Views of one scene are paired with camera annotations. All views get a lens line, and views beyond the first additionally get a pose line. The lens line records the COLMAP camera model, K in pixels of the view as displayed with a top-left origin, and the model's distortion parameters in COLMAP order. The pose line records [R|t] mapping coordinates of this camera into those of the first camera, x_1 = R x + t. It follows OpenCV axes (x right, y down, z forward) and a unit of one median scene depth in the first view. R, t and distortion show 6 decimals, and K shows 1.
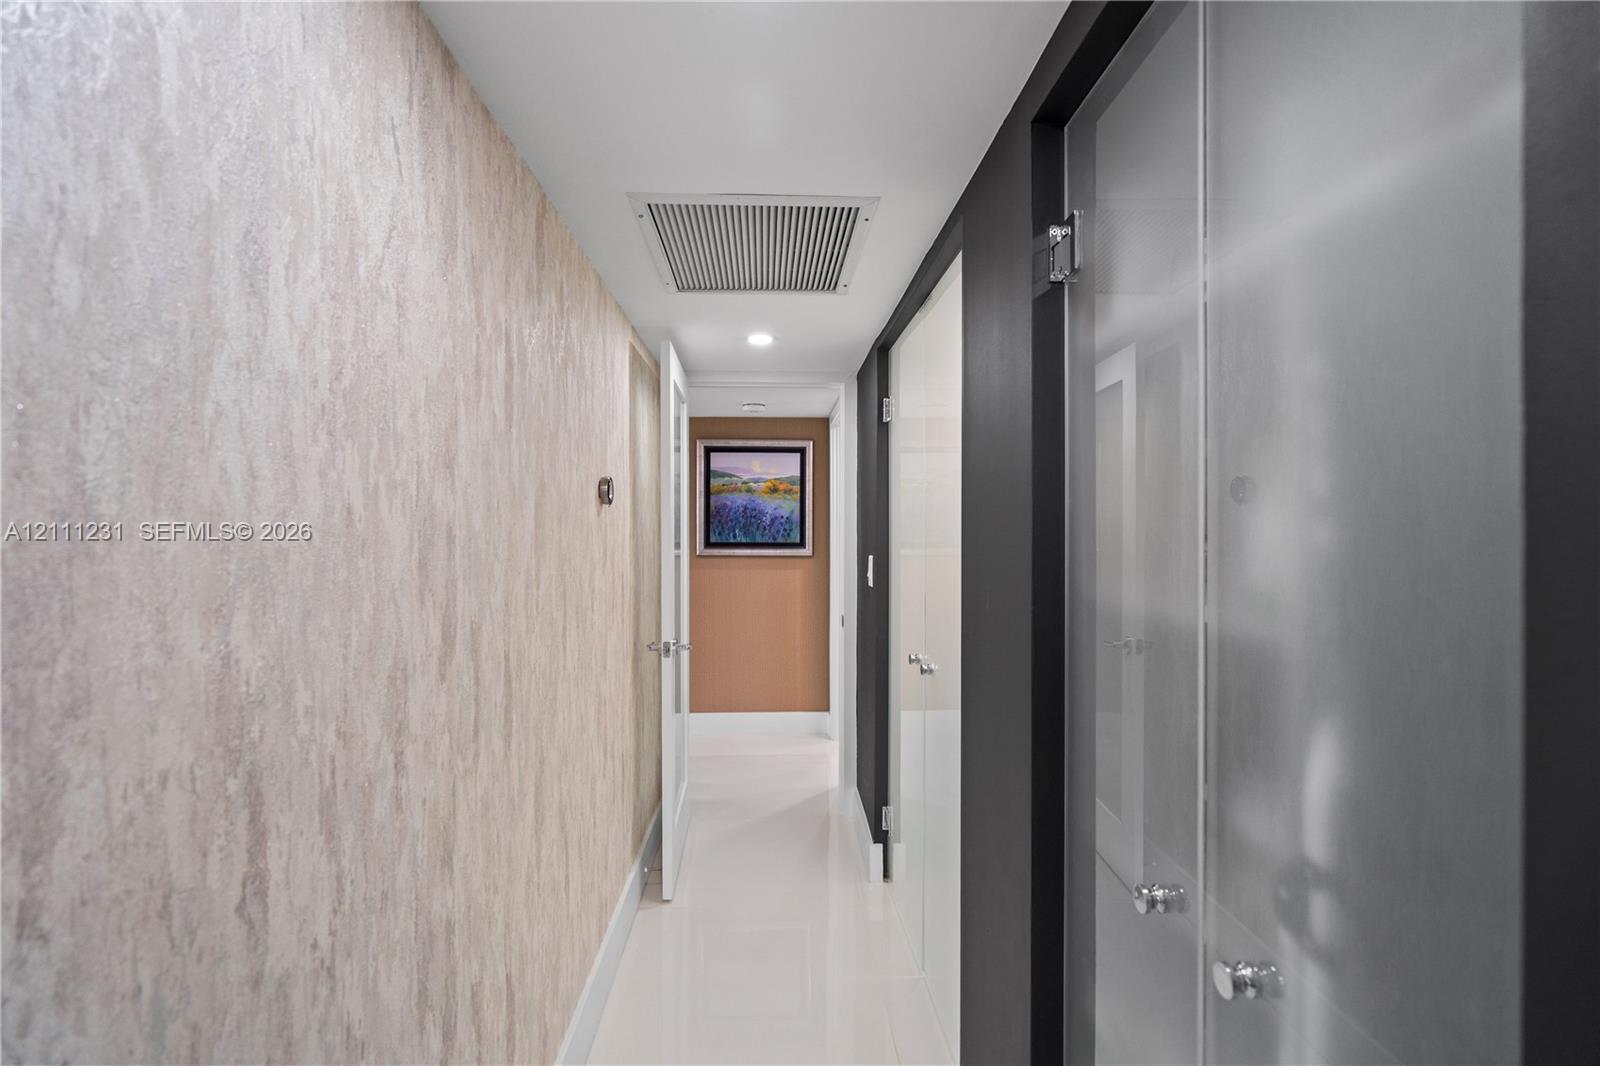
lens RADIAL K [[726.8, 0, 792.0], [0, 726.8, 527.4], [0, 0, 1]] dist [0.001132, 0.000645]
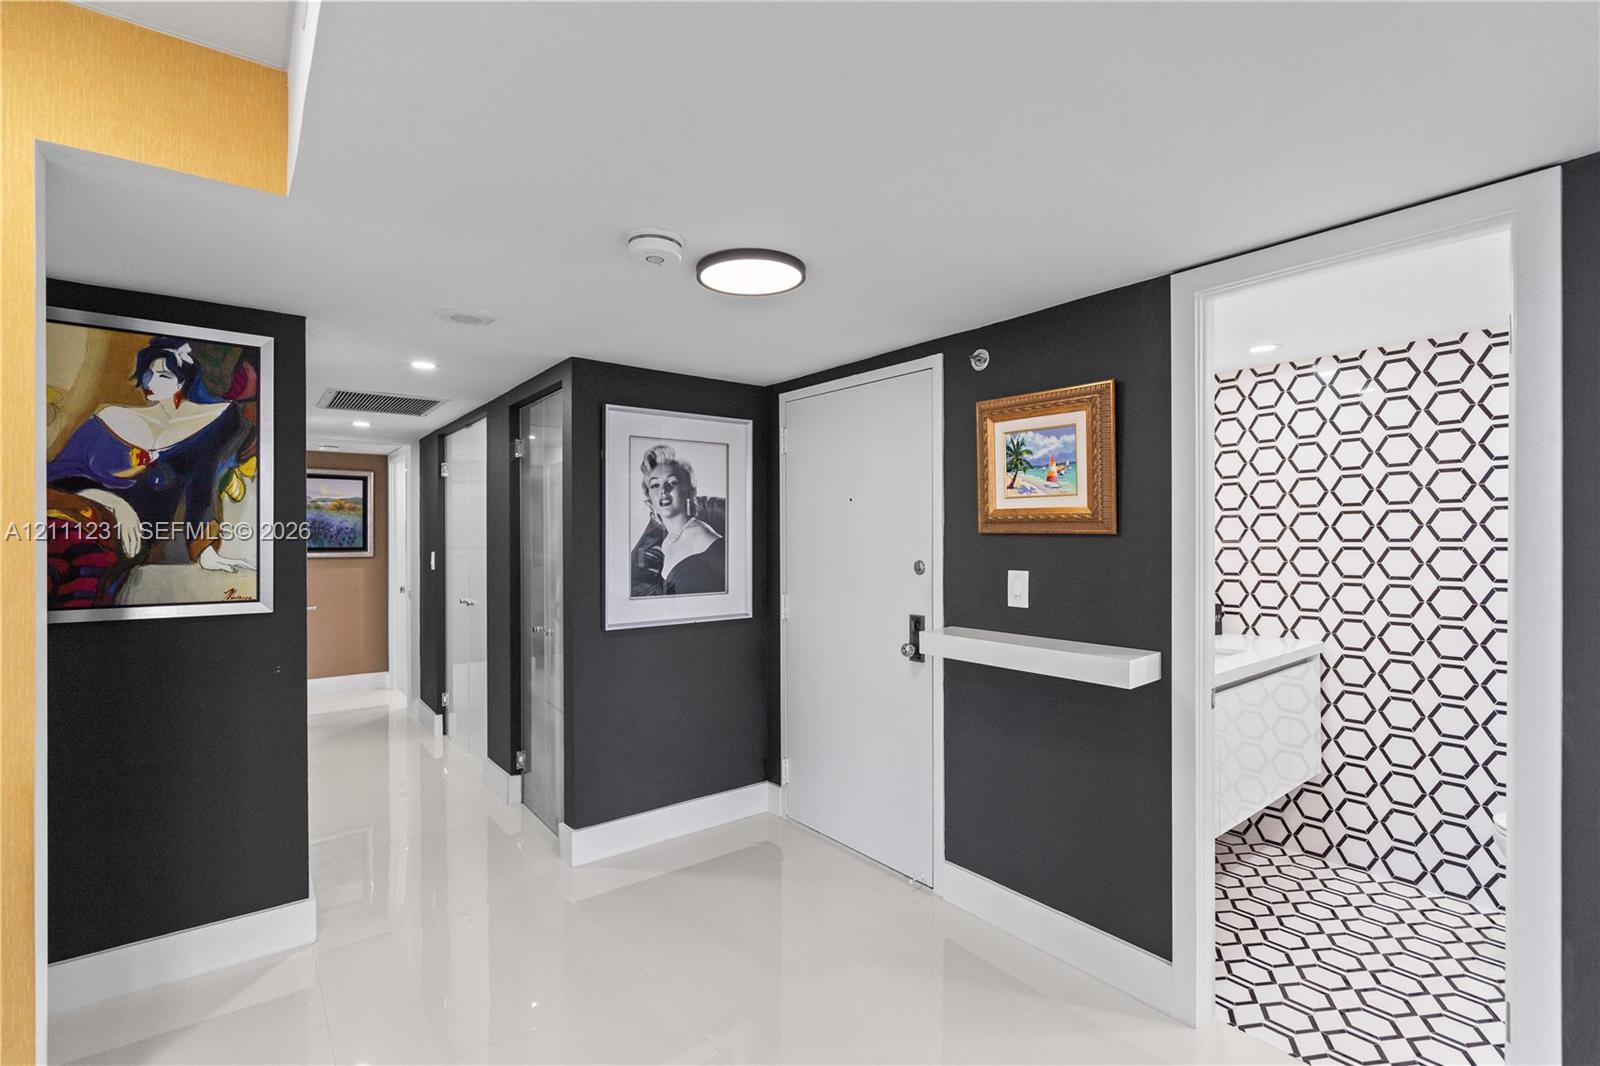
lens RADIAL K [[722.0, 0, 795.2], [0, 722.0, 534.9], [0, 0, 1]] dist [-0.001330, 0.000848]
pose [[0.811891, -0.003434, 0.583799, -0.119146], [0.004489, 0.999990, -0.000360, 0.002238], [-0.583792, 0.002913, 0.811898, -0.547939]]
